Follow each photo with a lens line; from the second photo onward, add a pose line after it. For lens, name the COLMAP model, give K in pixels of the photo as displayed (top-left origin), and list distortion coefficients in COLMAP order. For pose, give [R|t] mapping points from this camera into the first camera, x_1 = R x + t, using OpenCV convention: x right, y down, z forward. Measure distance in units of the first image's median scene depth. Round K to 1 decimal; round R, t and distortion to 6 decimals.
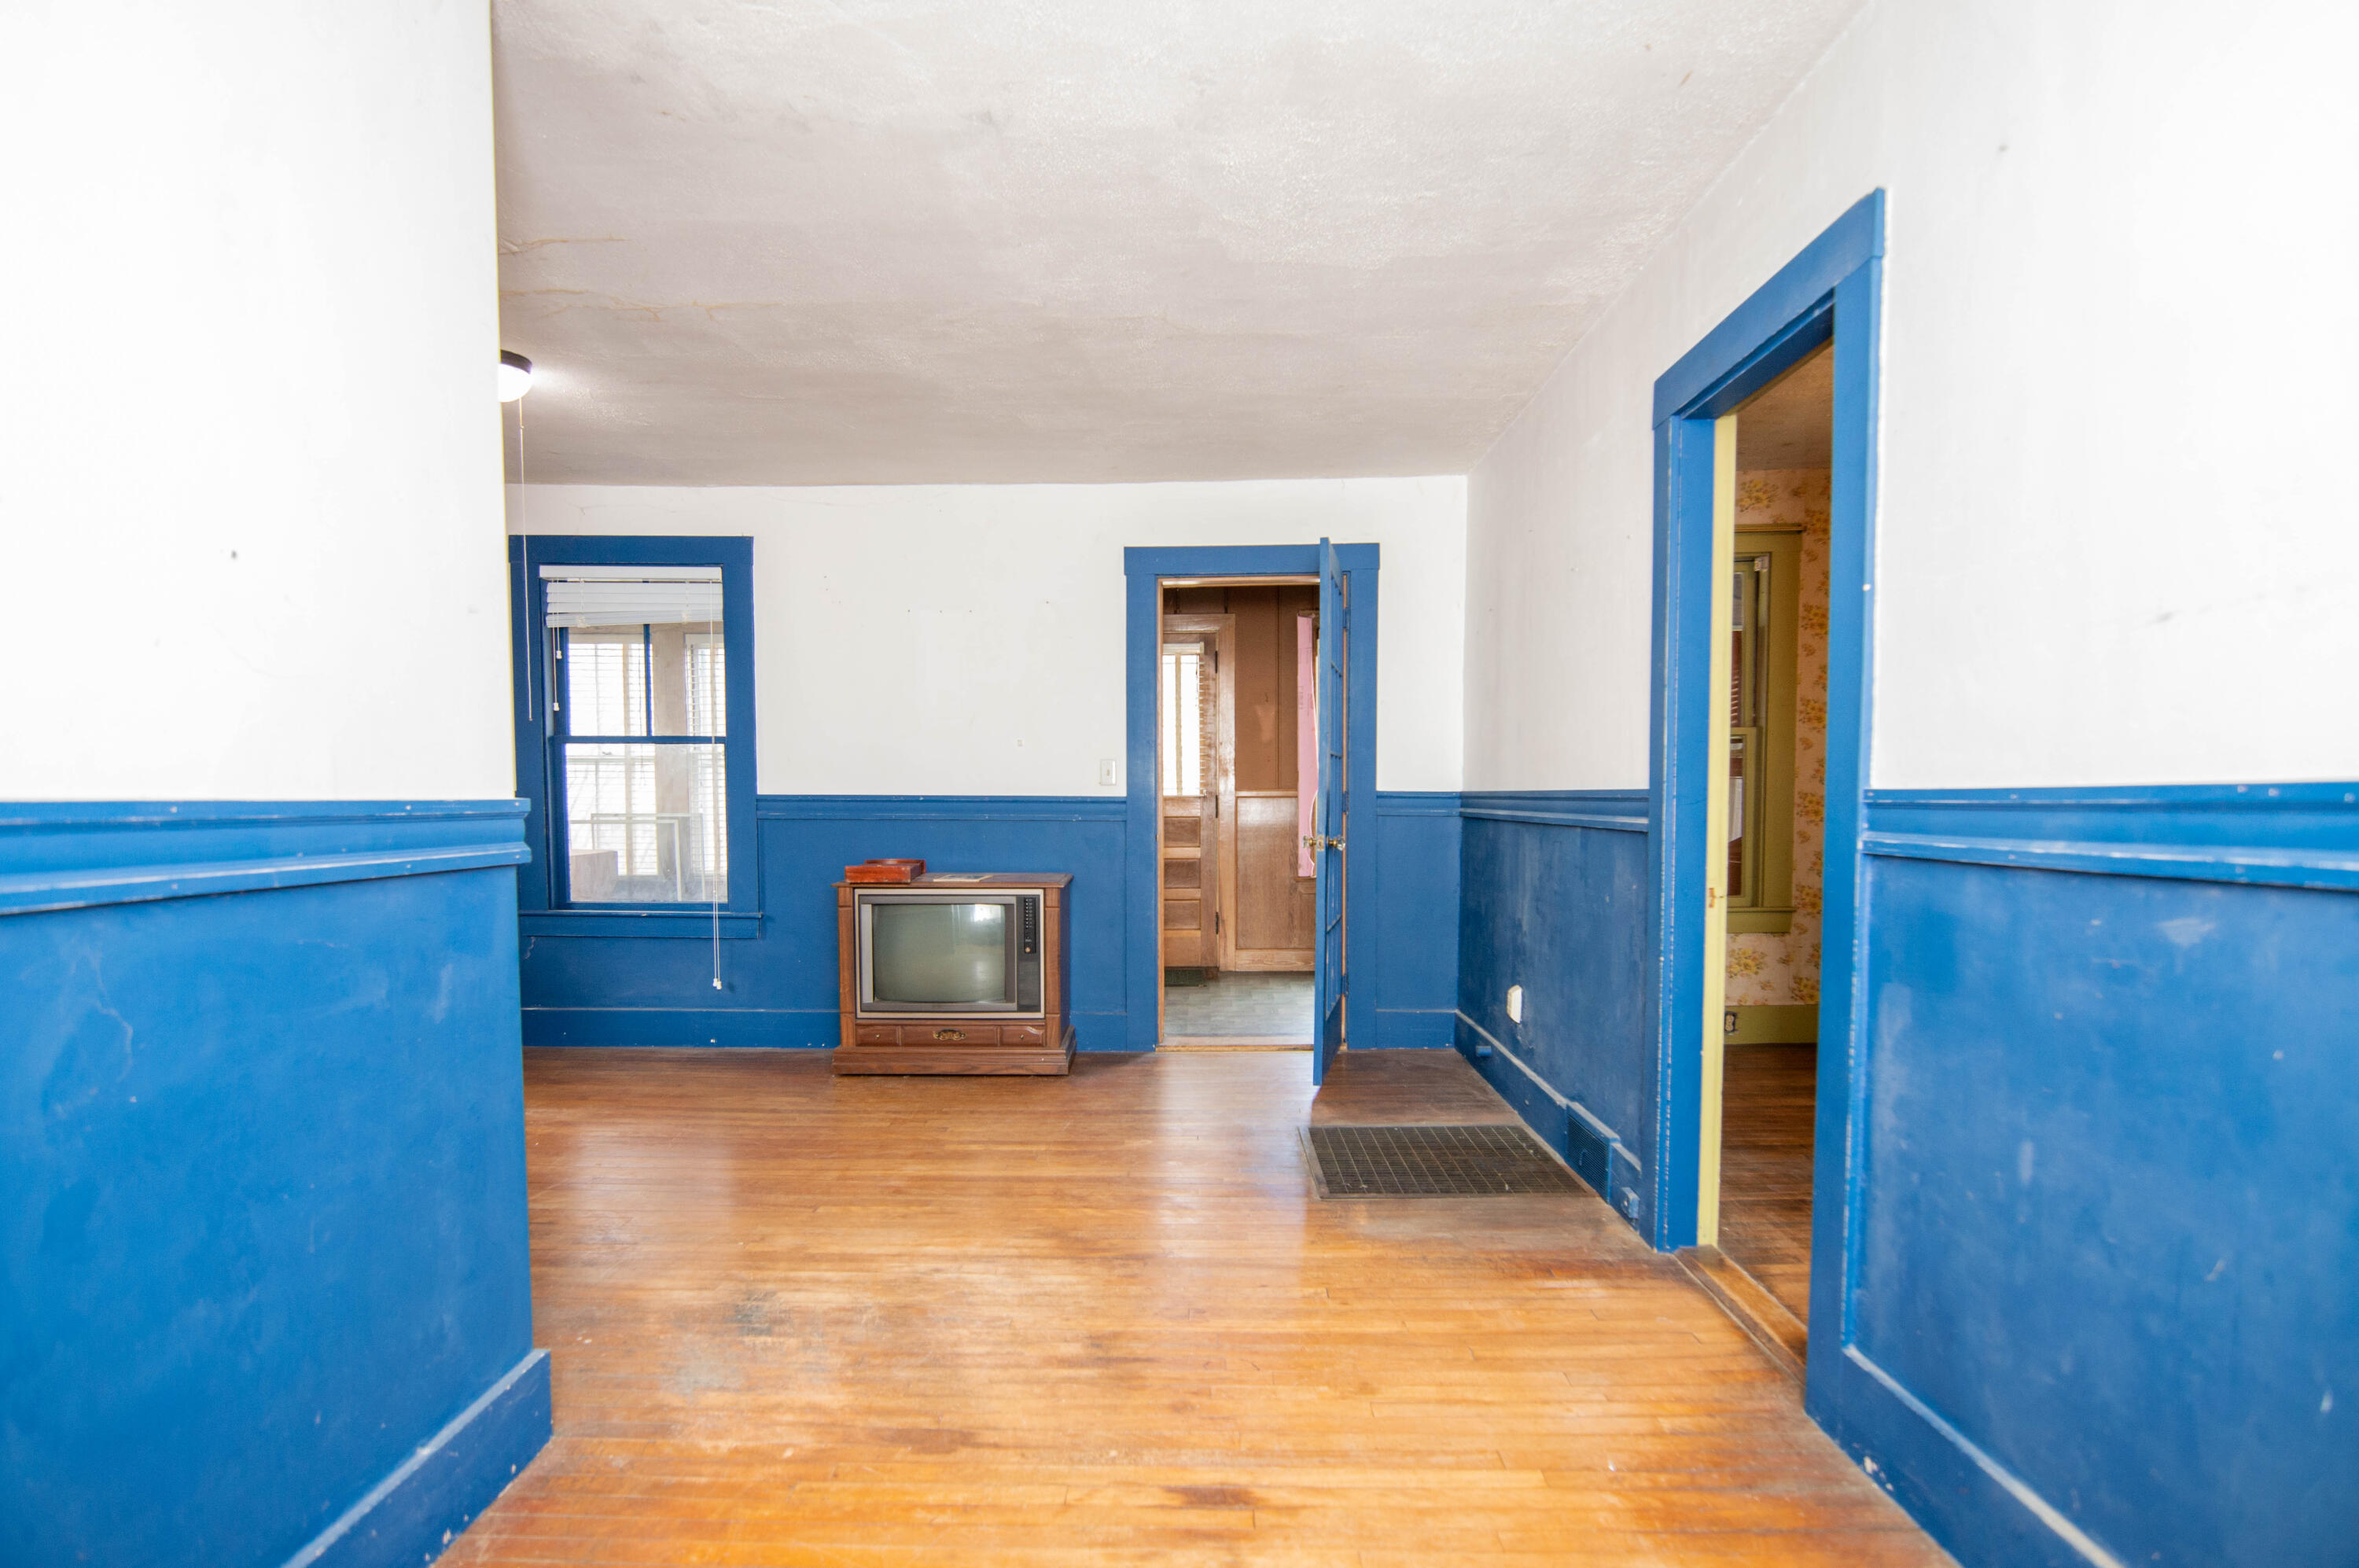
lens RADIAL K [[1242.2, 0, 1179.5], [0, 1242.2, 784.0], [0, 0, 1]] dist [-0.005123, -0.001078]
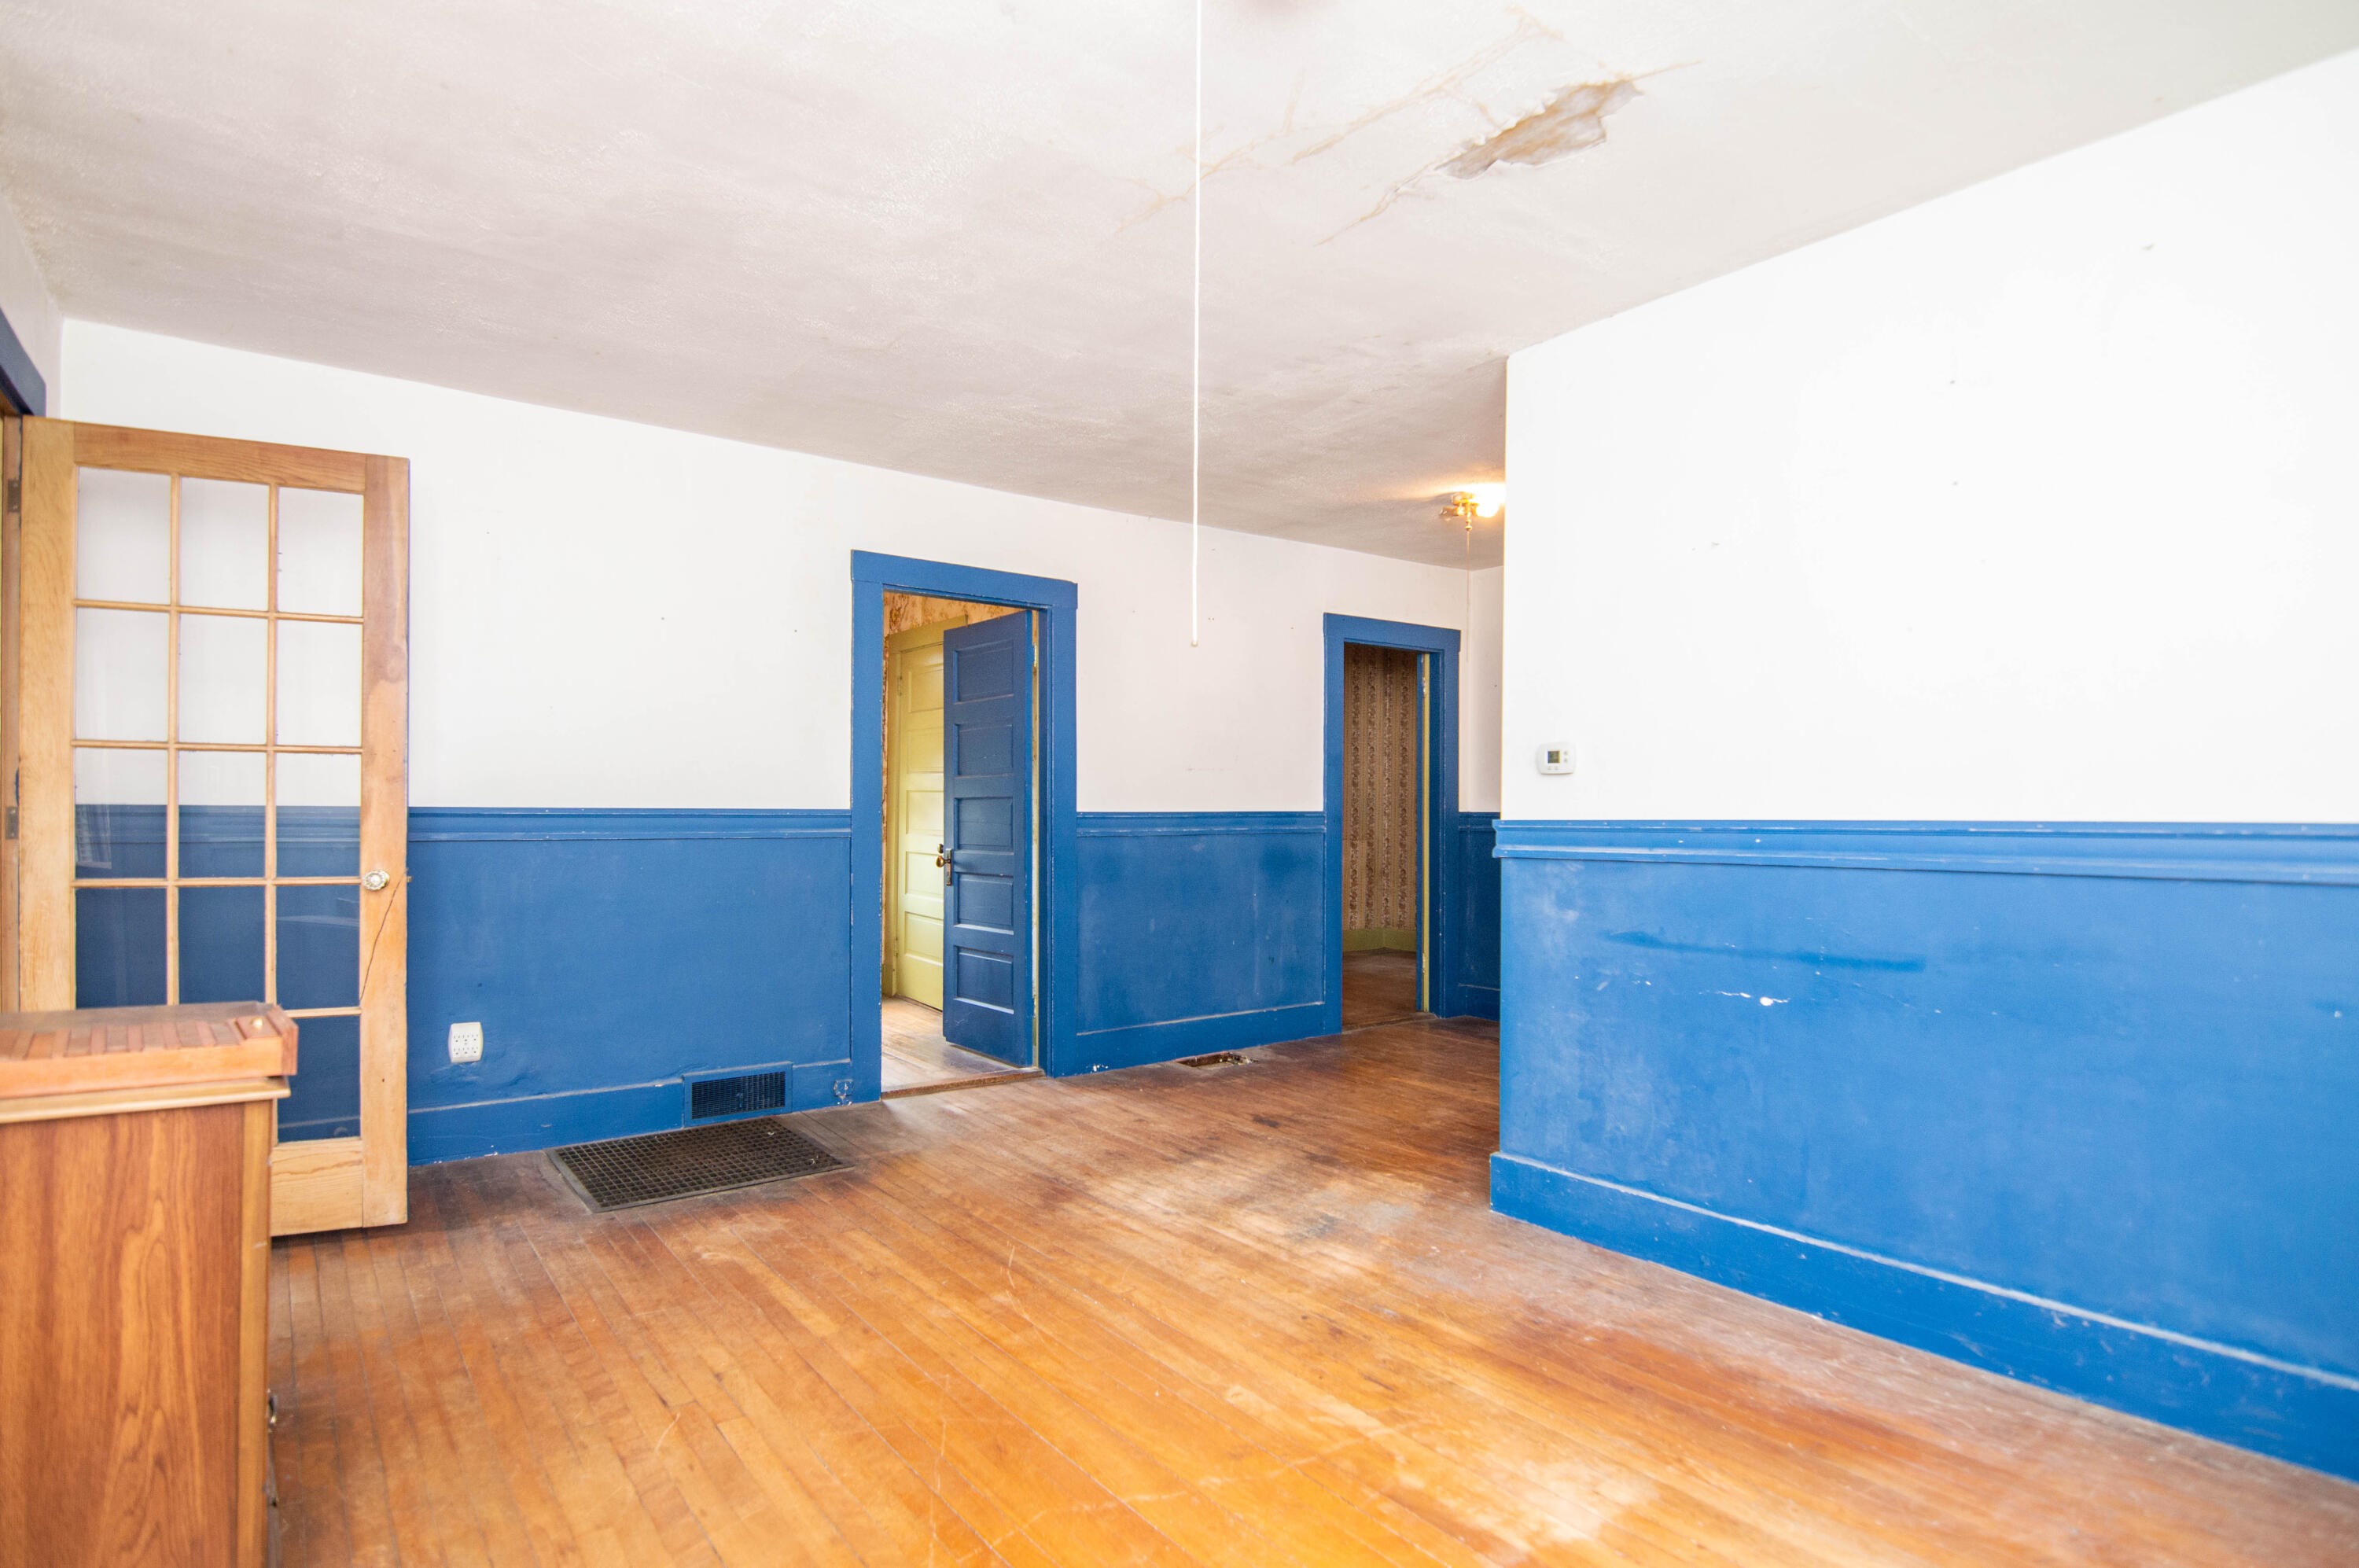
lens RADIAL K [[1242.2, 0, 1179.5], [0, 1242.2, 784.0], [0, 0, 1]] dist [-0.005123, -0.001078]
pose [[-0.604822, 0.013110, 0.796253, -1.355174], [-0.009874, 0.999664, -0.023959, 0.006647], [-0.796299, -0.022353, -0.604490, 2.009074]]
